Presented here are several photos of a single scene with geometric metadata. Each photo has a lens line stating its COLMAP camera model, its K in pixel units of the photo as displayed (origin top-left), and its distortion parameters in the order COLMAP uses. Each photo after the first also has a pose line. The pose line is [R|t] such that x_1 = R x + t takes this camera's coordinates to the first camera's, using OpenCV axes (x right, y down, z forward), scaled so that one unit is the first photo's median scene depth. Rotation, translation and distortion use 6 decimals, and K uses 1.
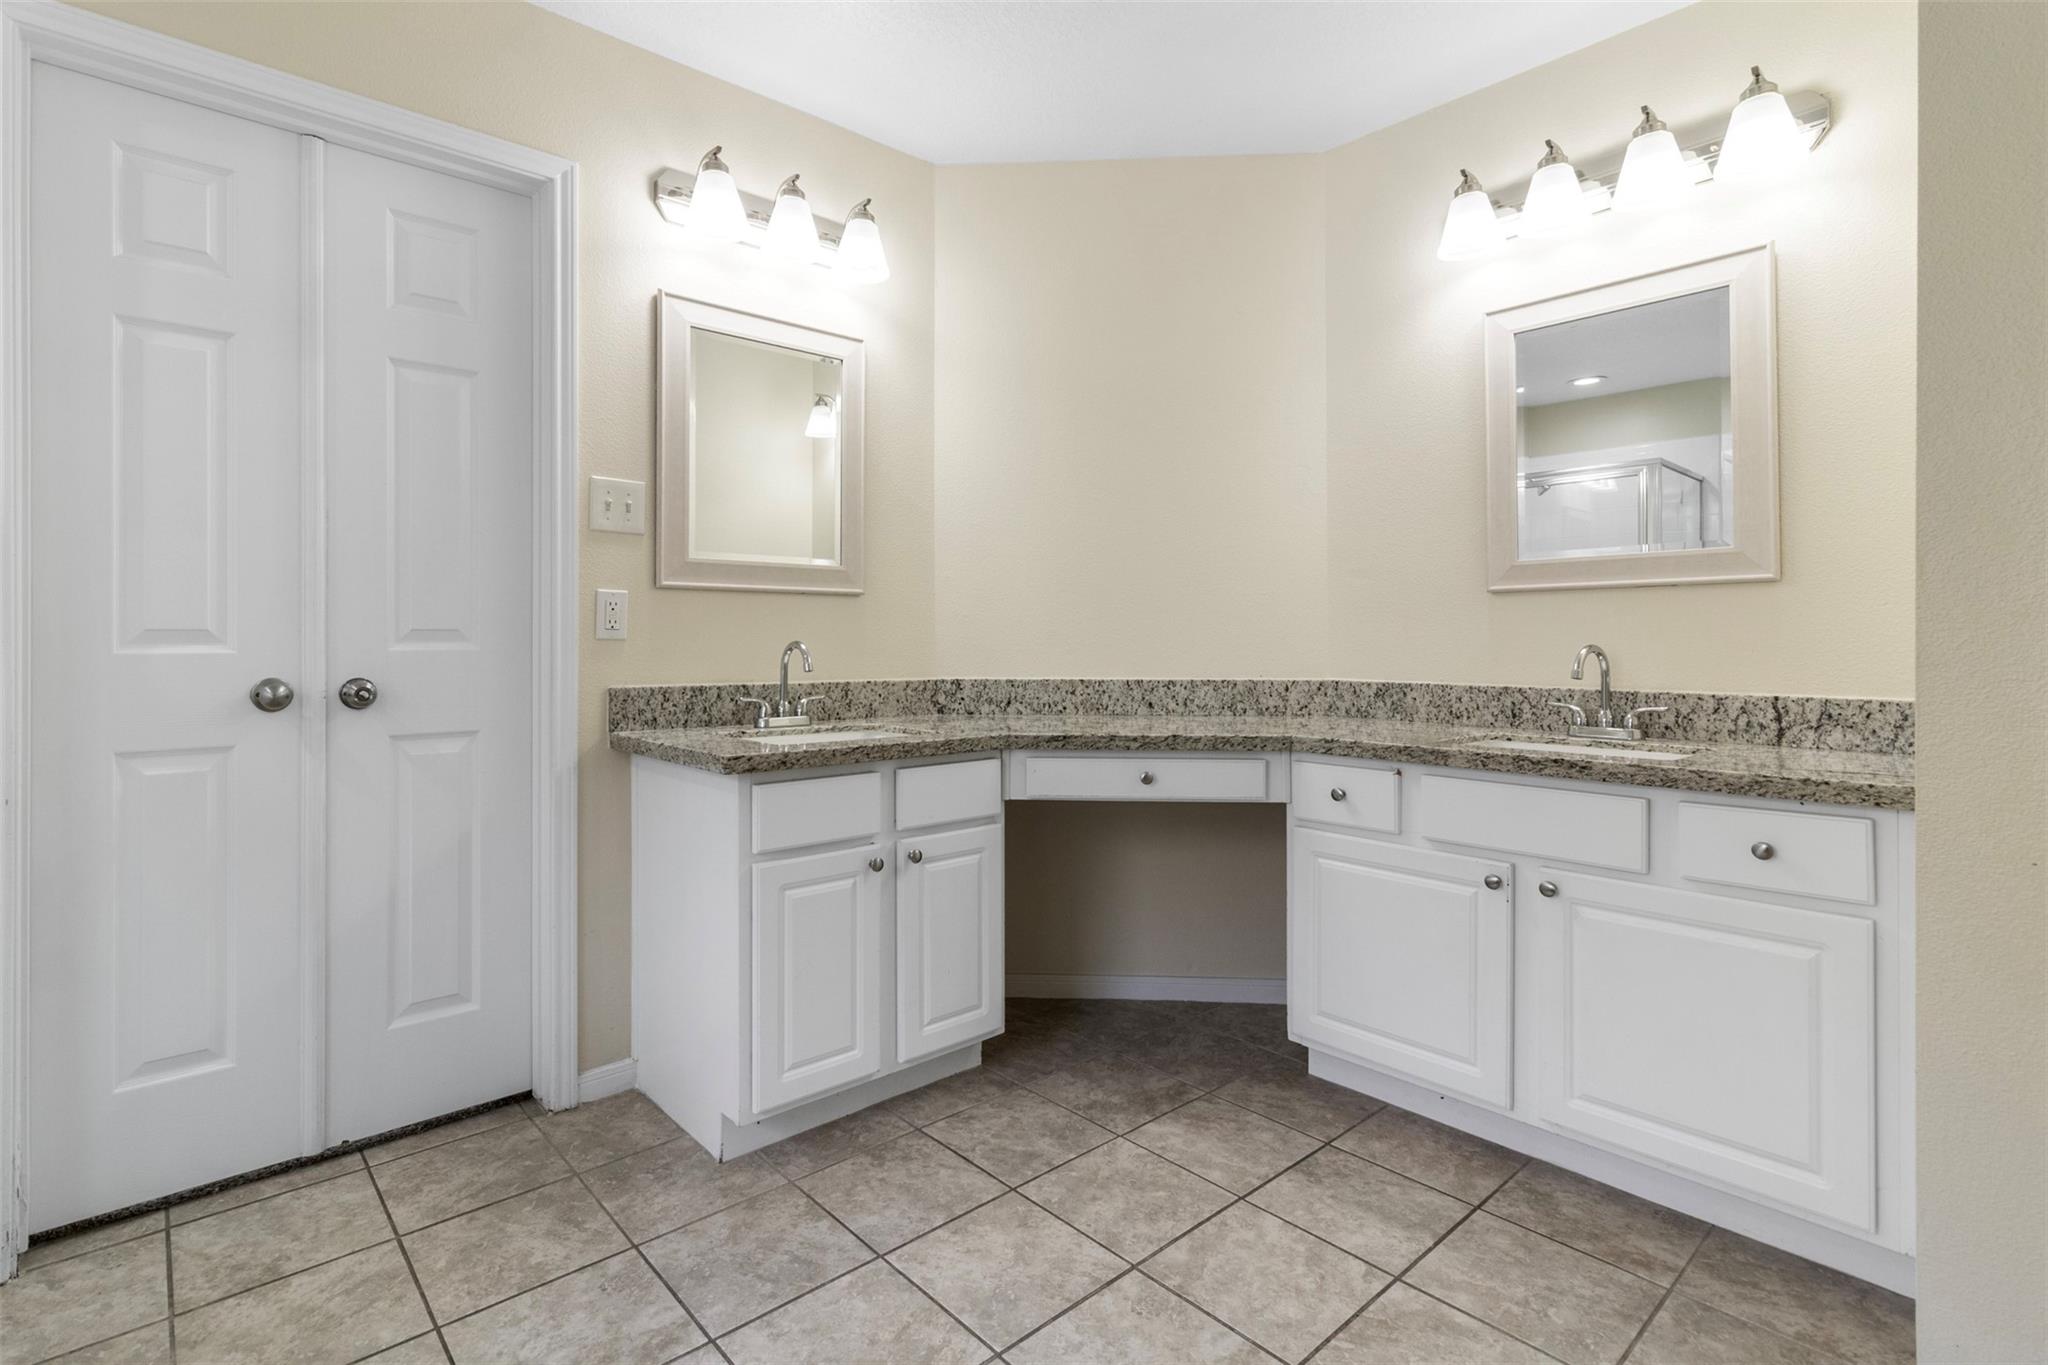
lens RADIAL K [[974.3, 0, 999.2], [0, 974.3, 639.4], [0, 0, 1]] dist [0.001227, -0.000097]
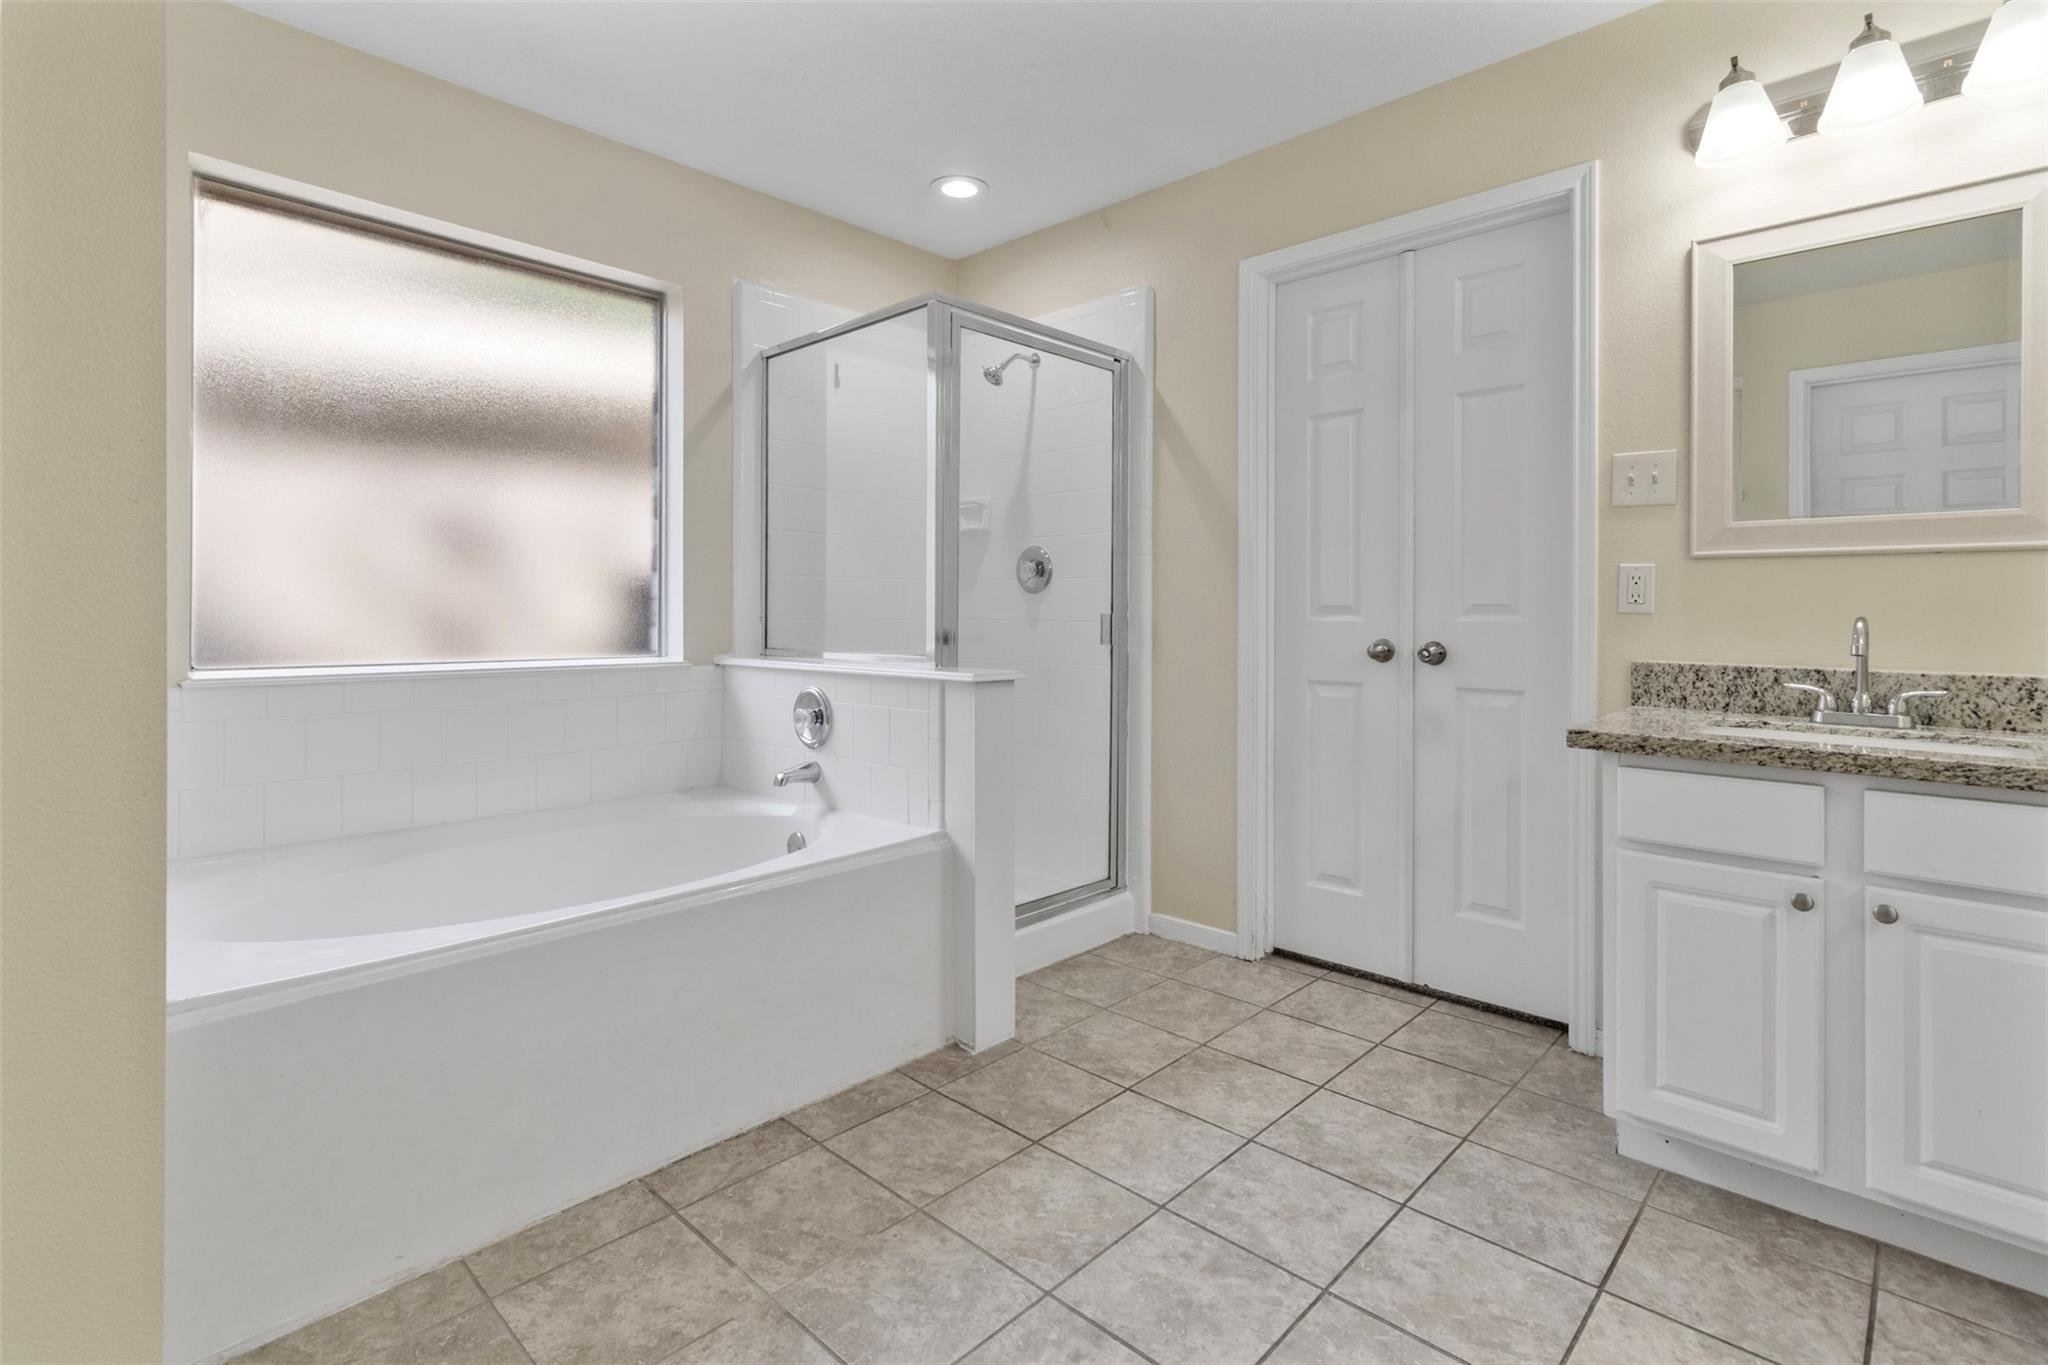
lens RADIAL K [[980.0, 0, 1015.0], [0, 980.0, 614.6], [0, 0, 1]] dist [-0.000382, -0.000261]
pose [[0.086665, 0.003796, -0.996230, 0.603020], [-0.005657, 0.999978, 0.003318, 0.001658], [0.996221, 0.005348, 0.086685, 0.302159]]
